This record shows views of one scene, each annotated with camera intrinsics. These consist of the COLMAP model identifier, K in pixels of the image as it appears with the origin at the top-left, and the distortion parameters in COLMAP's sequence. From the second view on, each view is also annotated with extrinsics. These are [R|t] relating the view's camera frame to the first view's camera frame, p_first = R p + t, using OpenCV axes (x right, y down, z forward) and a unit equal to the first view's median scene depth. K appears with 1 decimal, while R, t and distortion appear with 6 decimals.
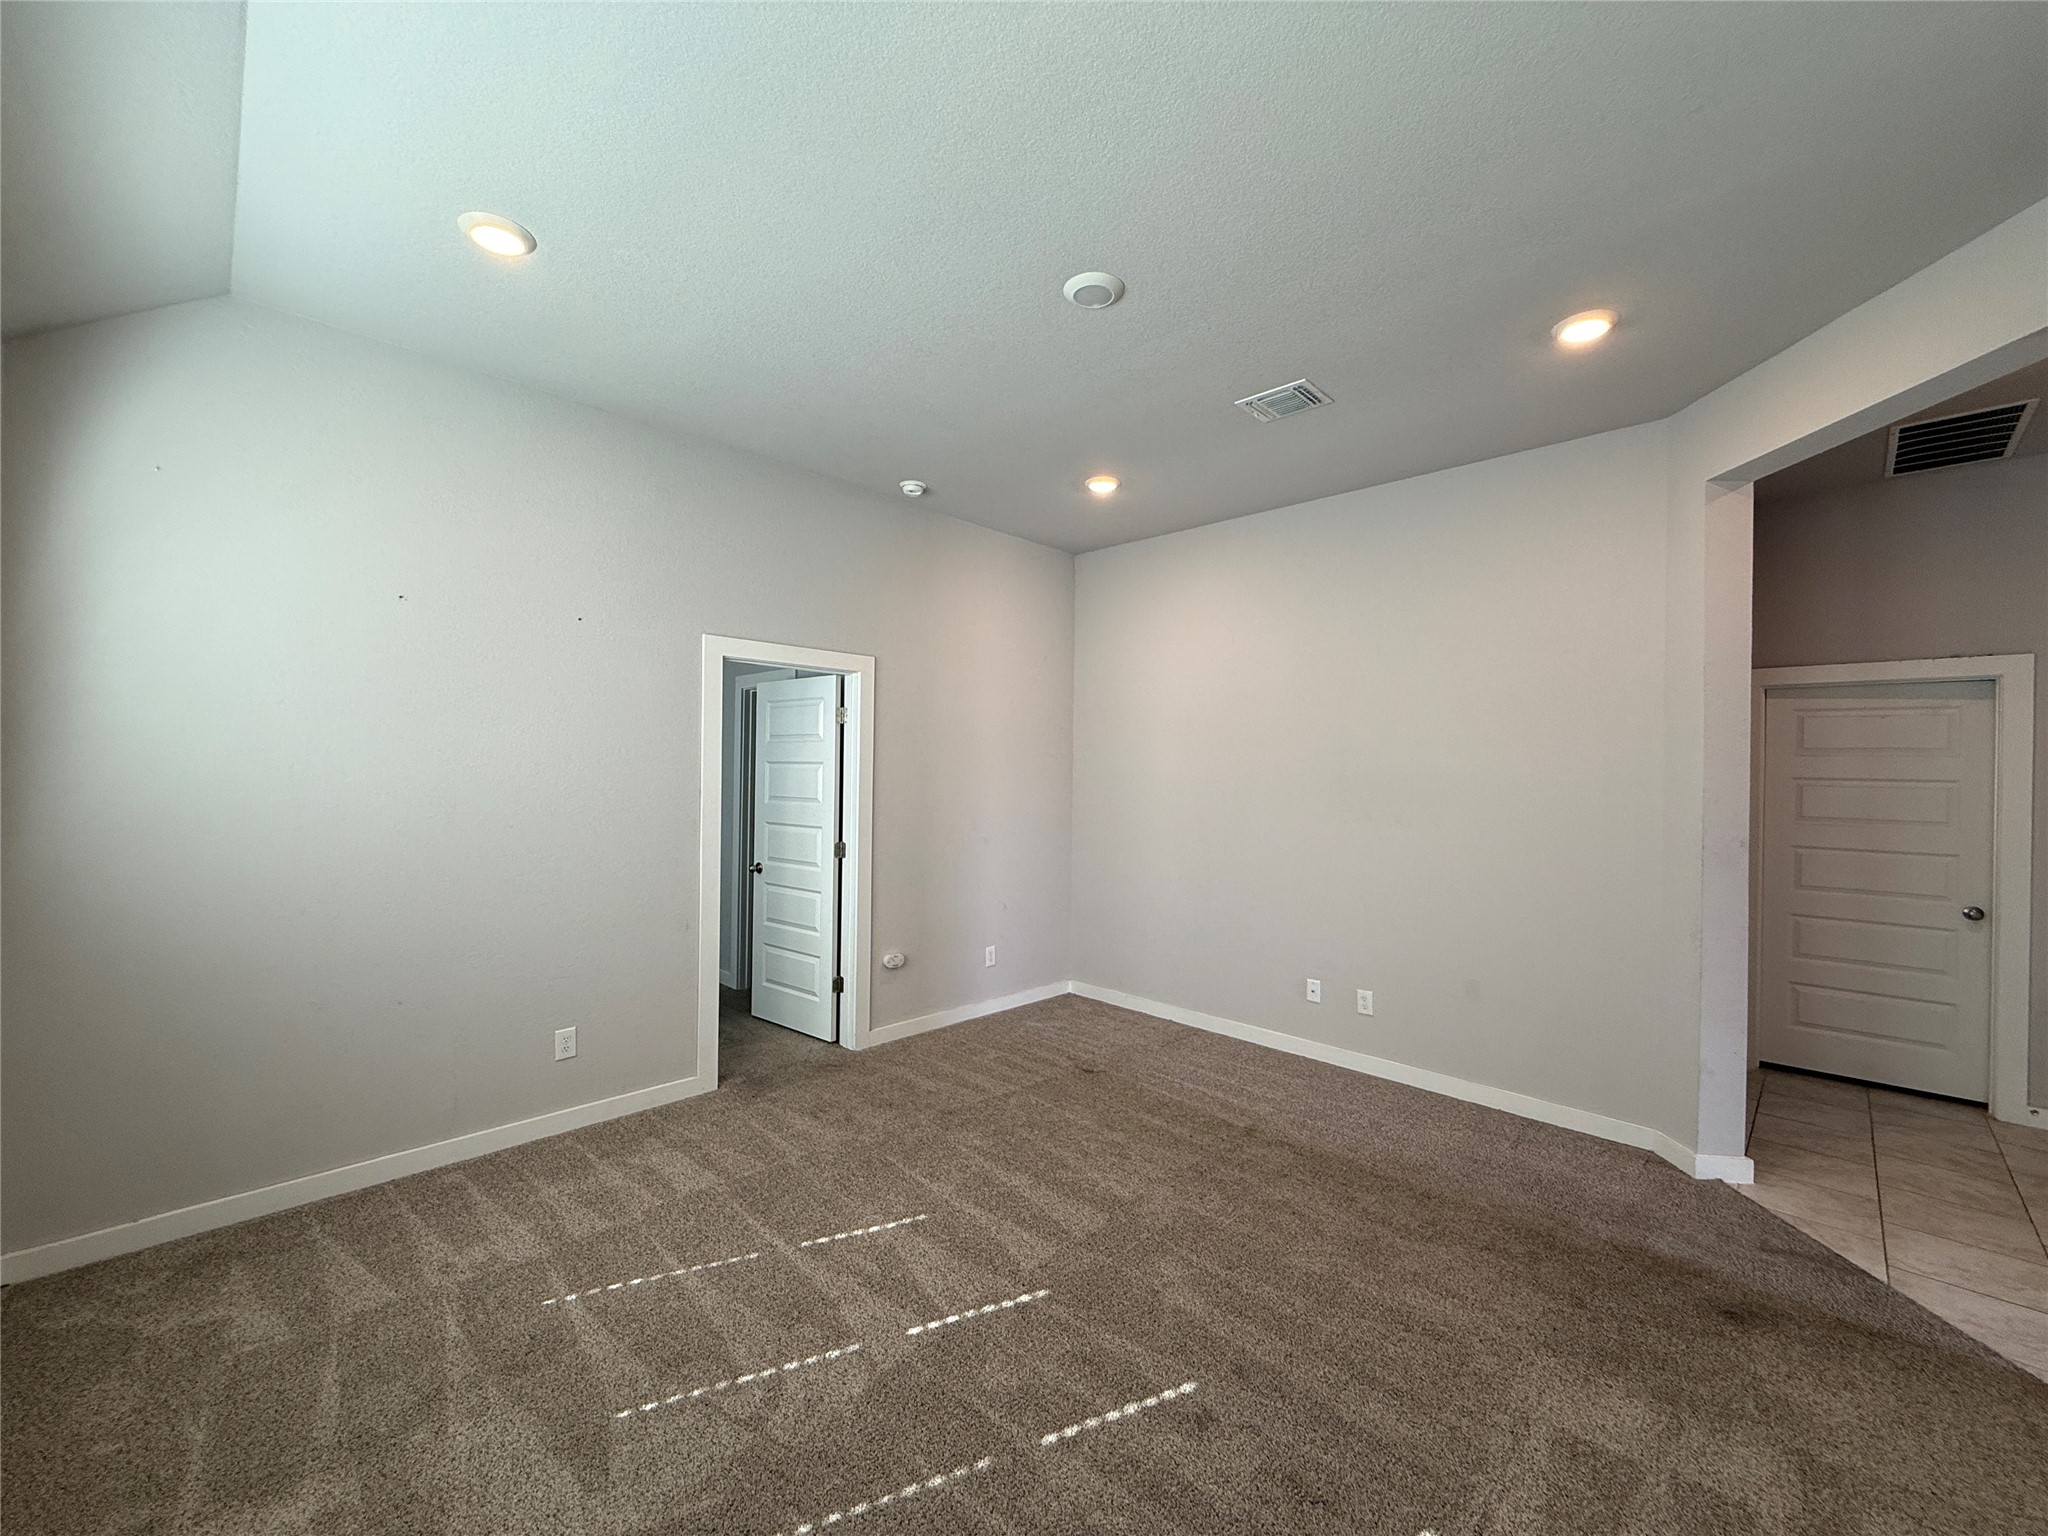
lens RADIAL K [[815.4, 0, 1017.9], [0, 815.4, 766.7], [0, 0, 1]] dist [0.000386, 0.000410]
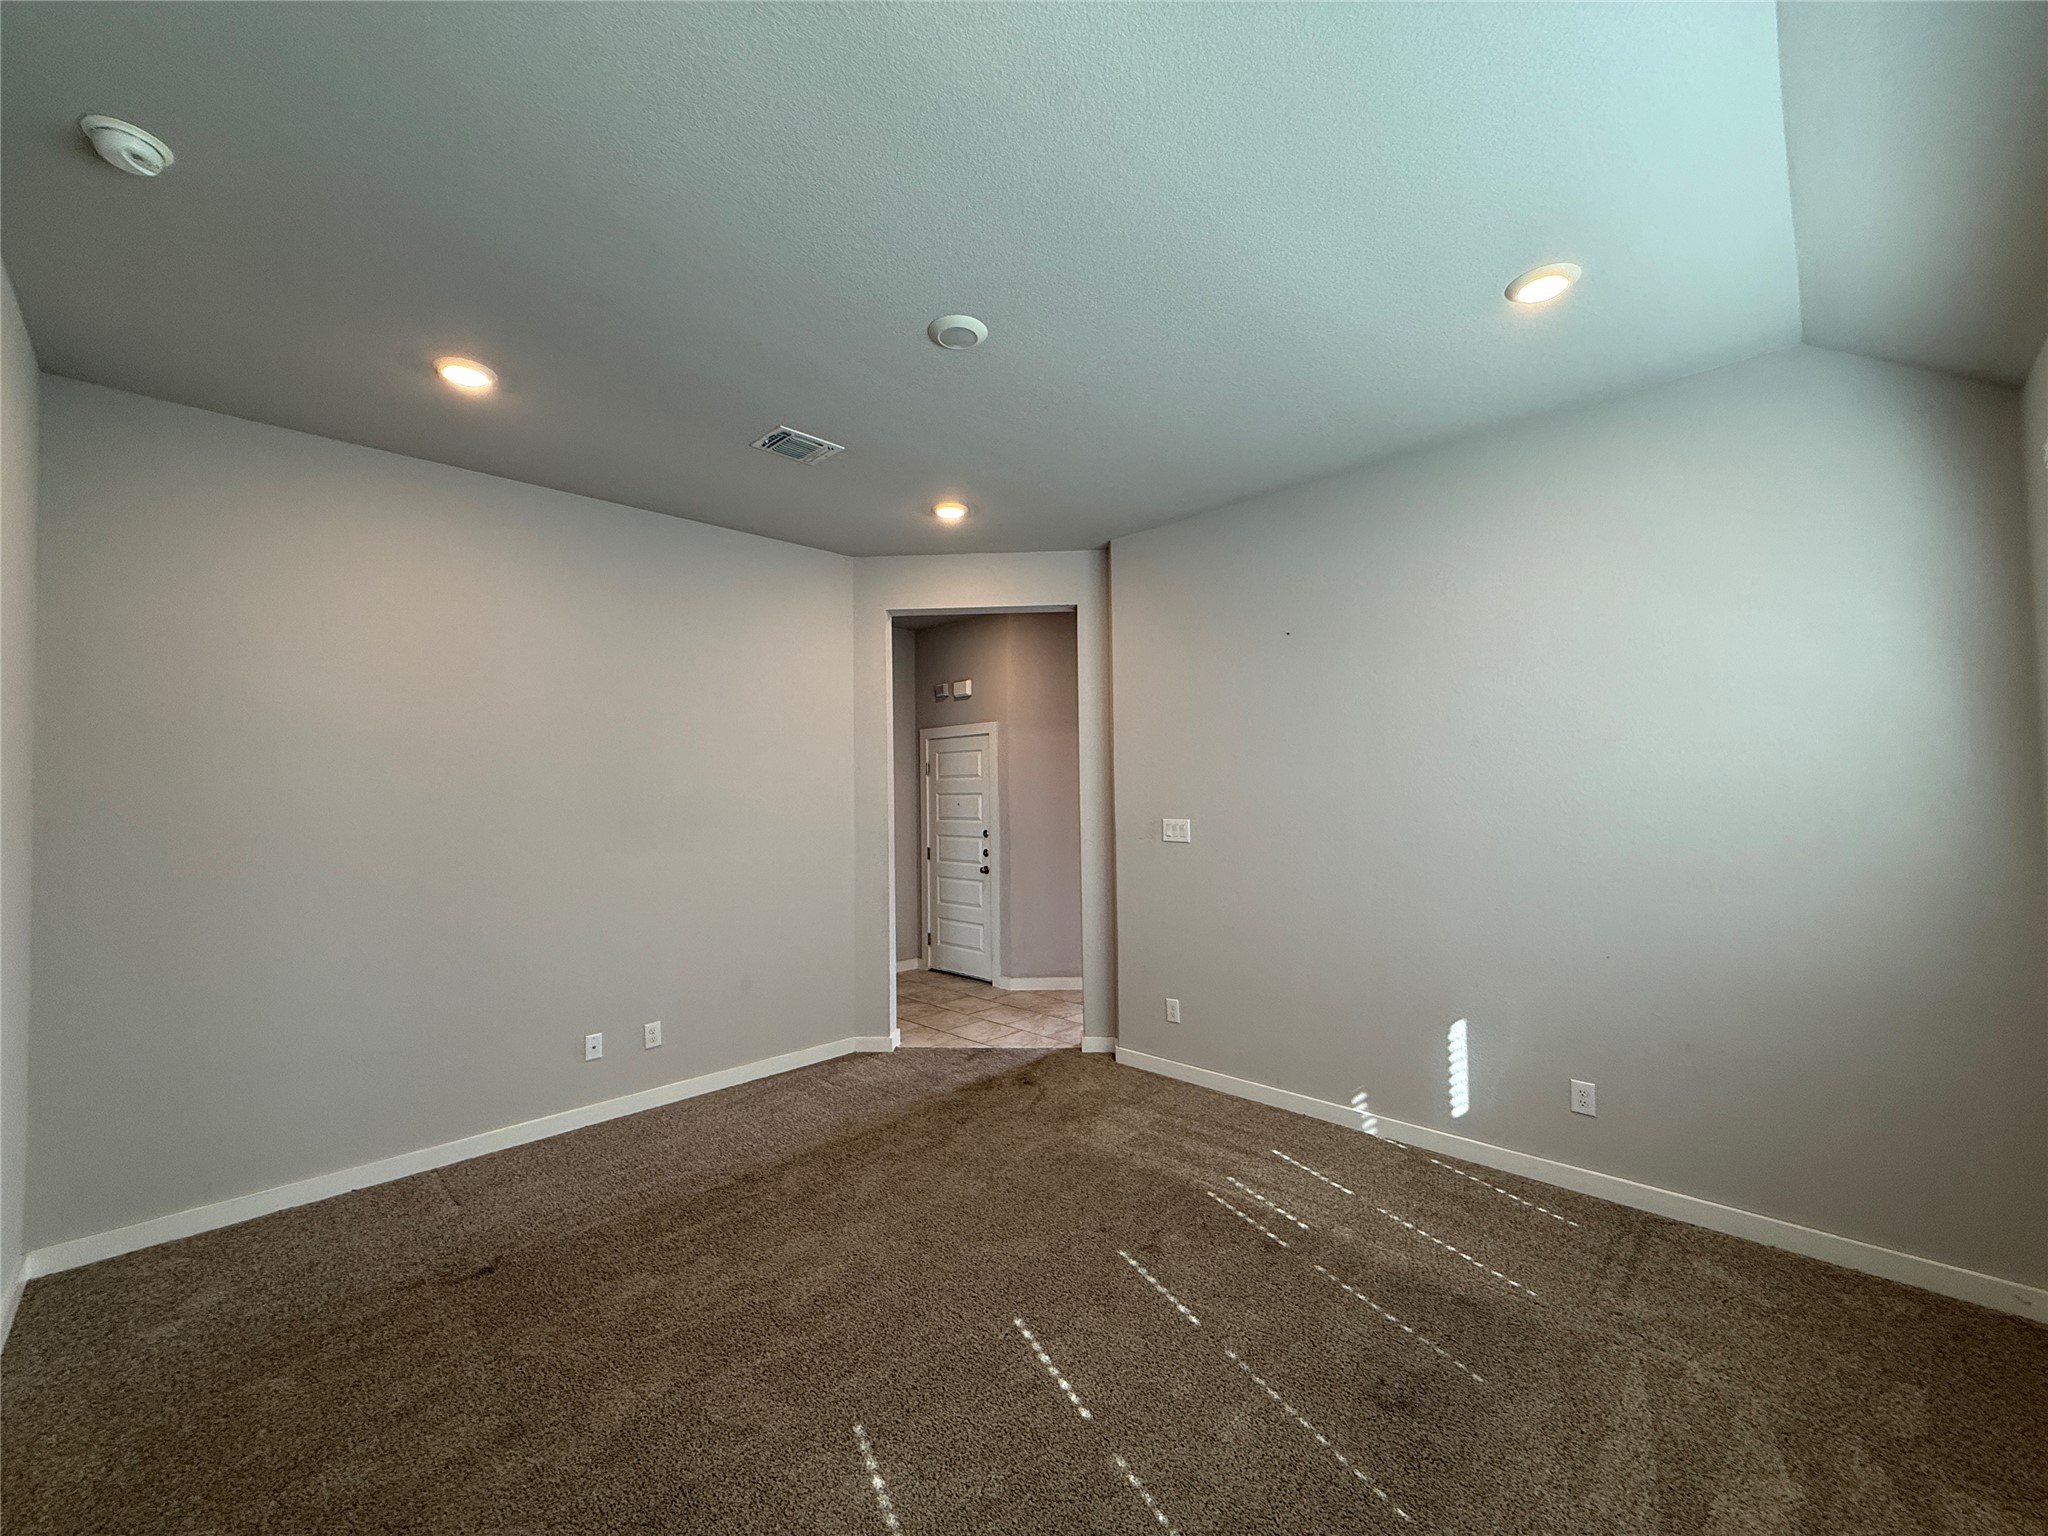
lens RADIAL K [[815.4, 0, 1017.9], [0, 815.4, 766.7], [0, 0, 1]] dist [0.000386, 0.000410]
pose [[-0.000255, 0.017702, 0.999843, -0.724551], [0.013196, 0.999756, -0.017698, -0.008537], [-0.999913, 0.013189, -0.000489, 0.742896]]
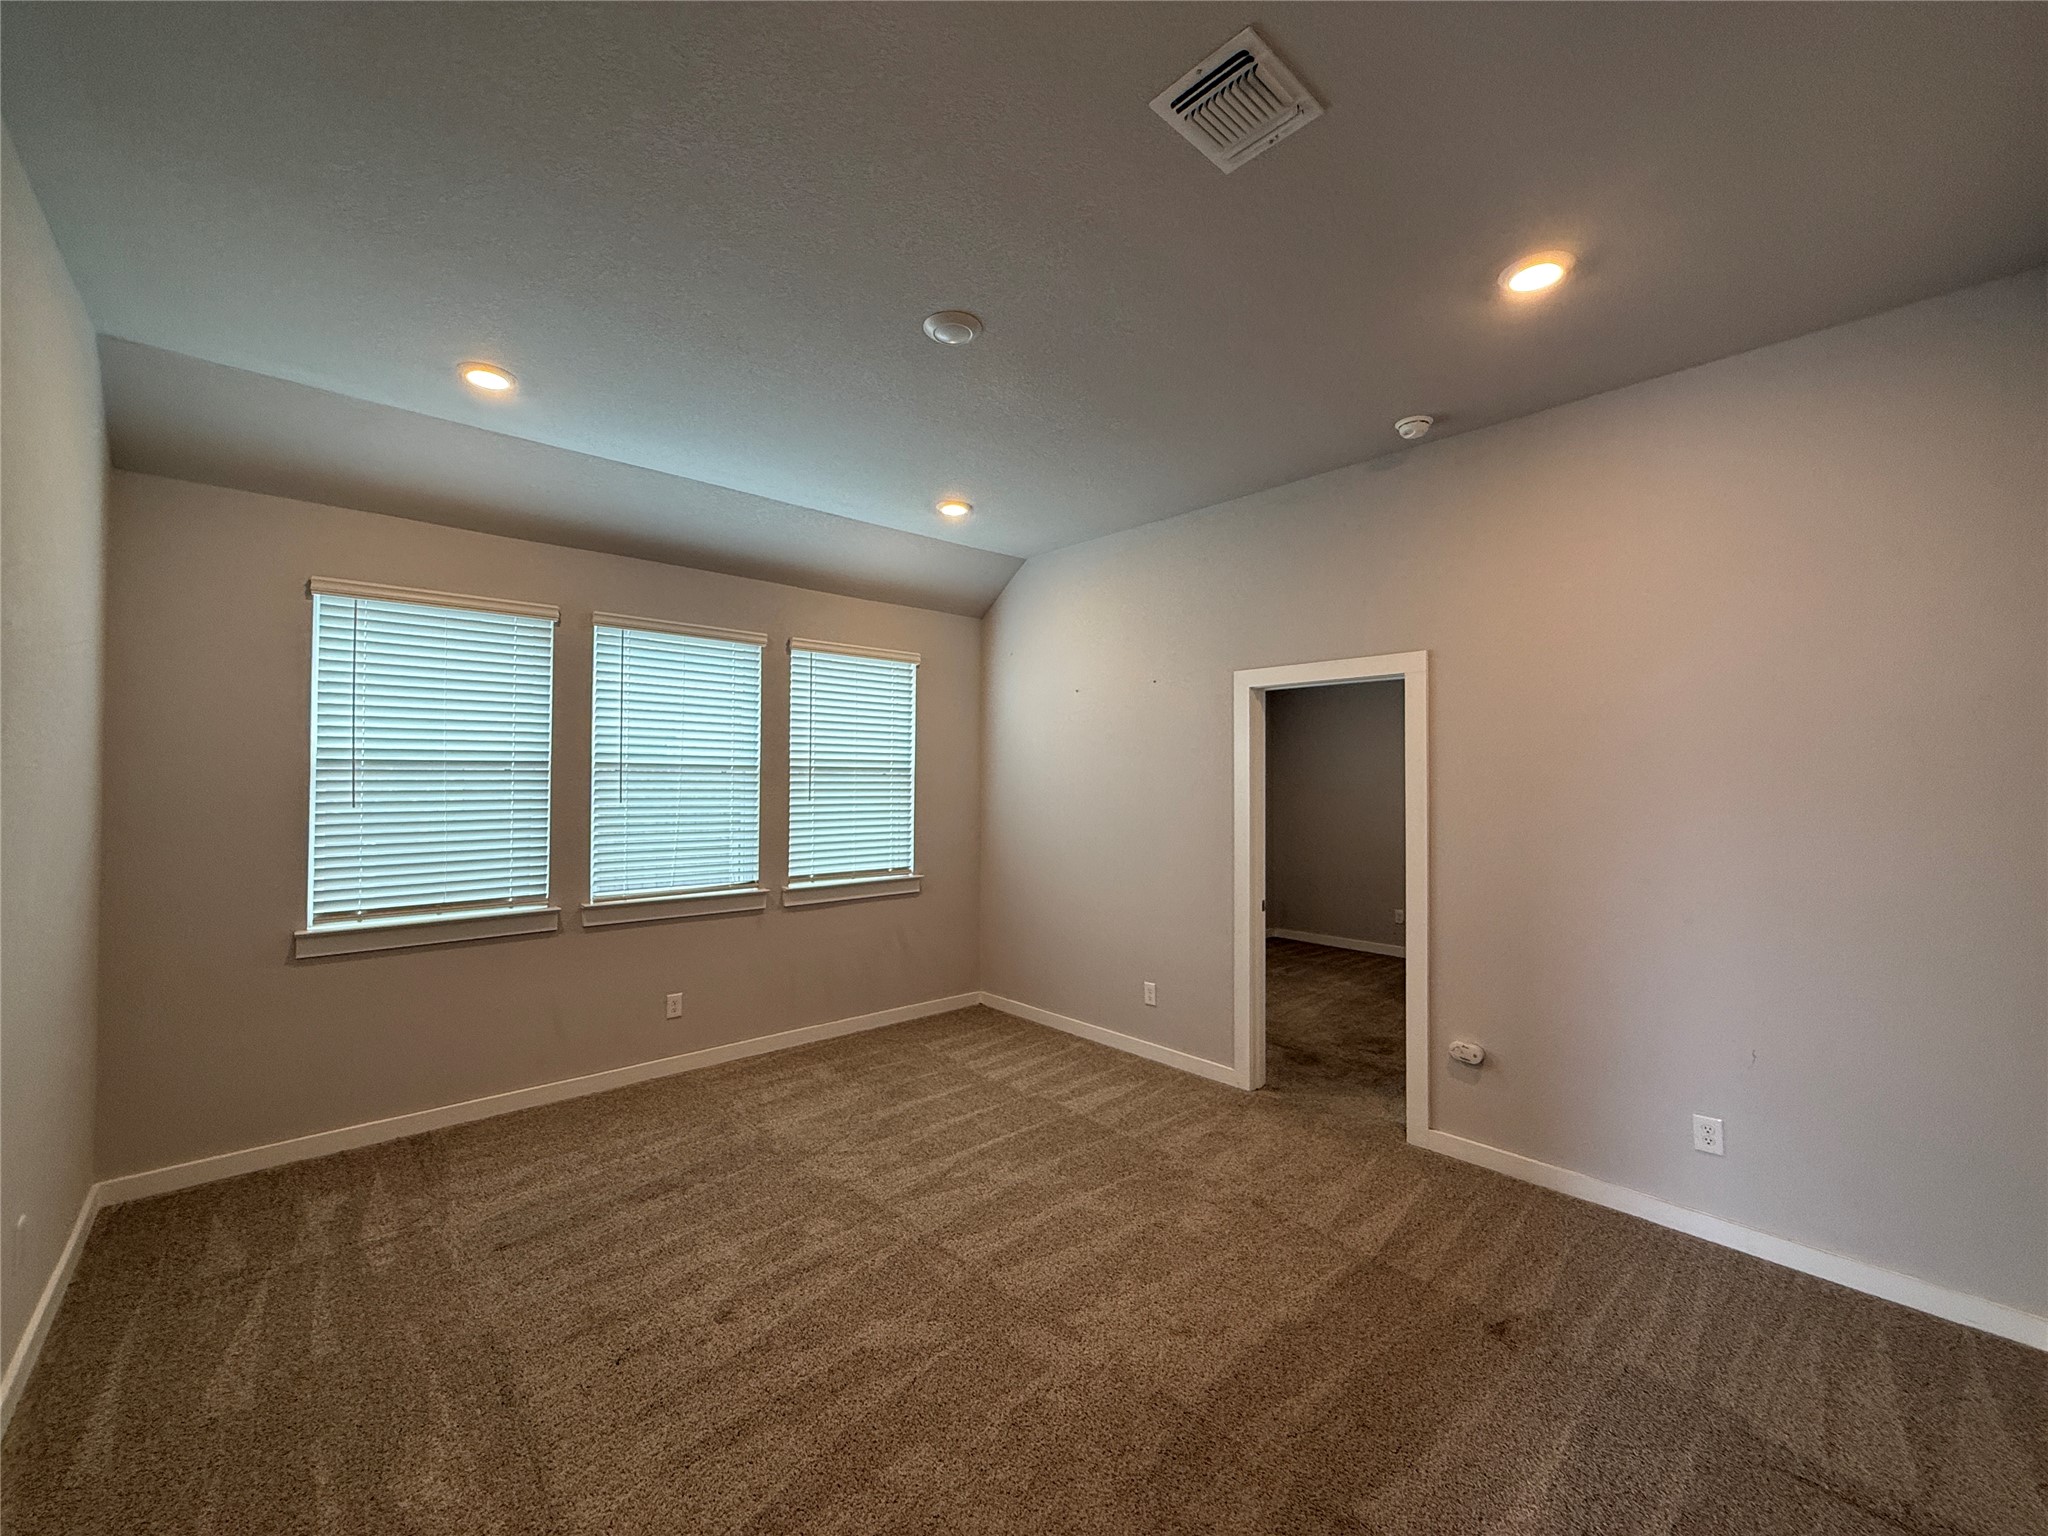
lens RADIAL K [[815.4, 0, 1017.9], [0, 815.4, 766.7], [0, 0, 1]] dist [0.000386, 0.000410]
pose [[-0.058249, -0.035841, -0.997658, 0.874082], [-0.004927, 0.999353, -0.035614, 0.011805], [0.998290, 0.002841, -0.058388, 0.905248]]
